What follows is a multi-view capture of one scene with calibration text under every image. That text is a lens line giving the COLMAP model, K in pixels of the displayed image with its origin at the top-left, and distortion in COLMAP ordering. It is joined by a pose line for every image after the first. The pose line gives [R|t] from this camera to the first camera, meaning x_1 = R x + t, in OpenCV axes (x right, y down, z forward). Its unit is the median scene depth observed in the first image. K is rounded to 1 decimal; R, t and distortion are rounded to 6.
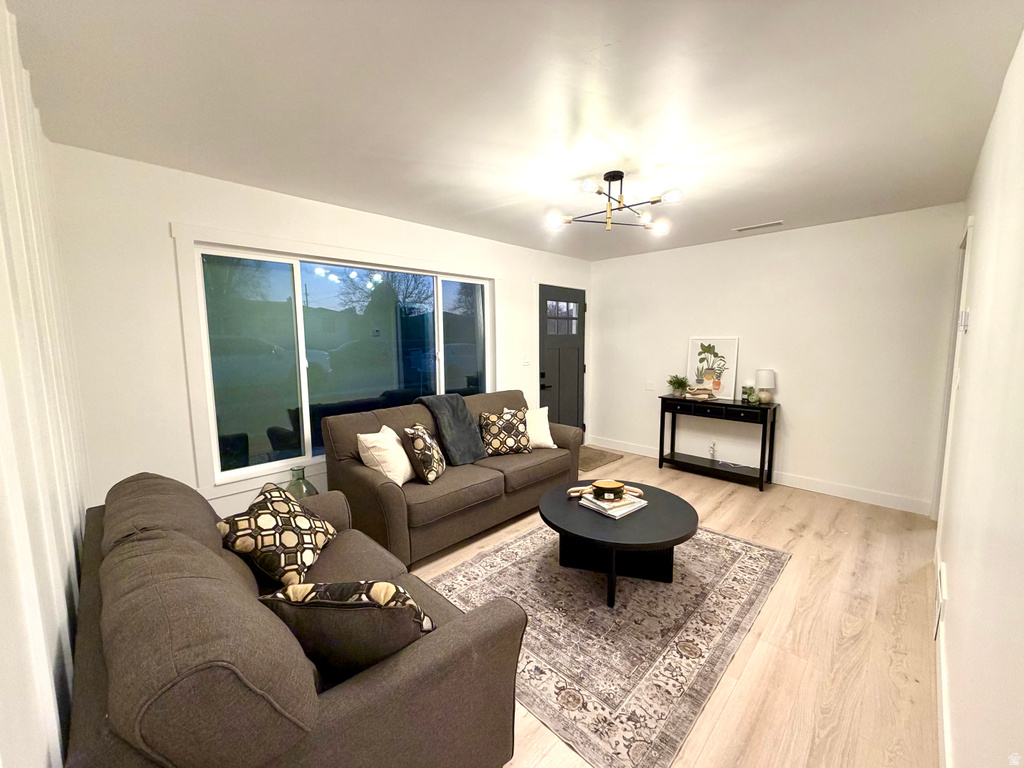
lens RADIAL K [[407.7, 0, 512.7], [0, 407.7, 384.0], [0, 0, 1]] dist [0.003636, -0.000121]
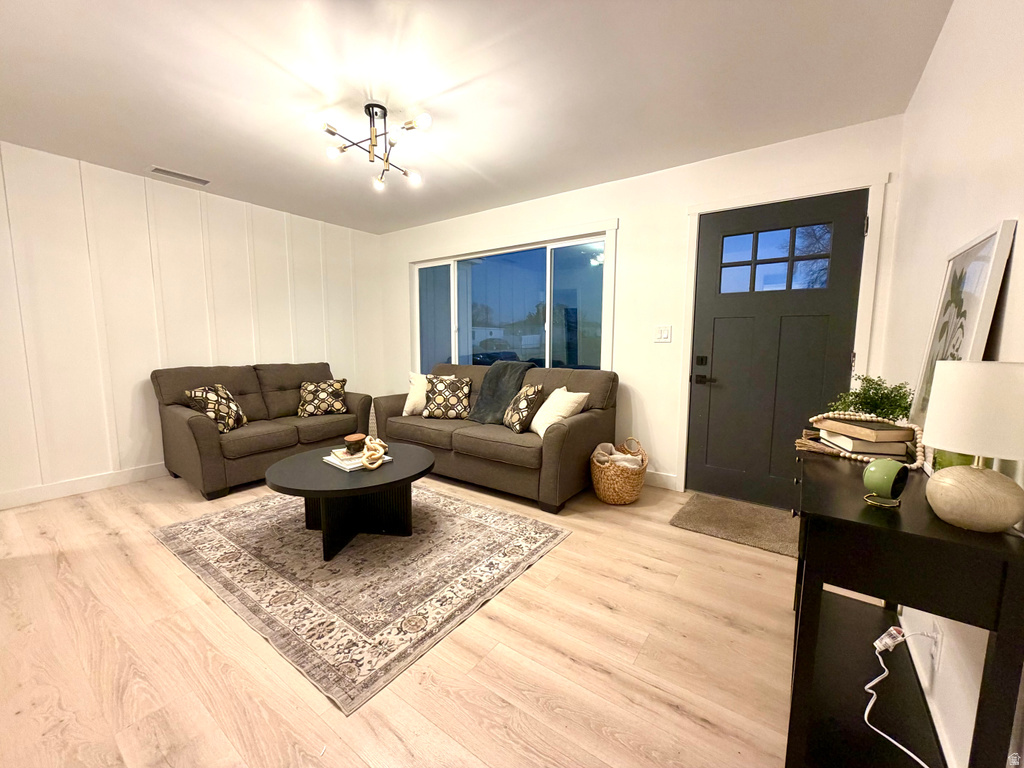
lens RADIAL K [[407.7, 0, 511.3], [0, 407.7, 385.1], [0, 0, 1]] dist [0.003636, -0.000121]
pose [[0.152747, 0.117992, -0.981196, 1.422876], [-0.116631, 0.988061, 0.100661, -0.029507], [0.981359, 0.099062, 0.164685, 1.354012]]
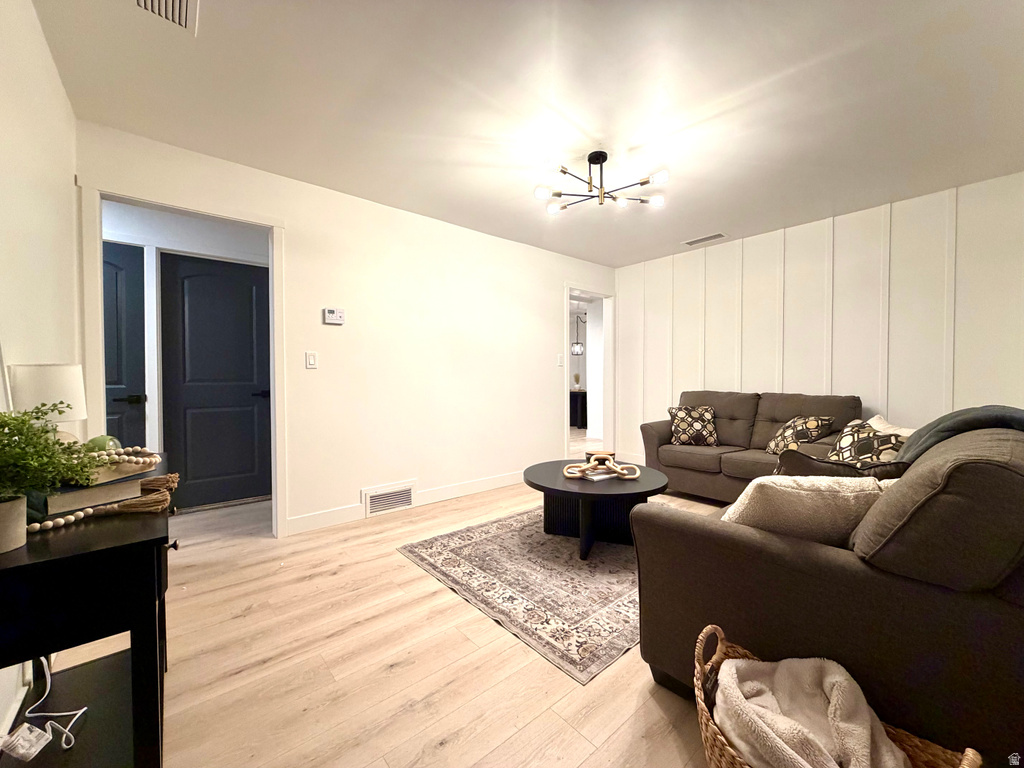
lens RADIAL K [[407.7, 0, 510.1], [0, 407.7, 383.5], [0, 0, 1]] dist [0.003636, -0.000121]
pose [[-0.996161, 0.009810, 0.086988, 0.428266], [0.021023, 0.991430, 0.128940, -0.096109], [-0.084978, 0.130273, -0.987830, 2.349348]]
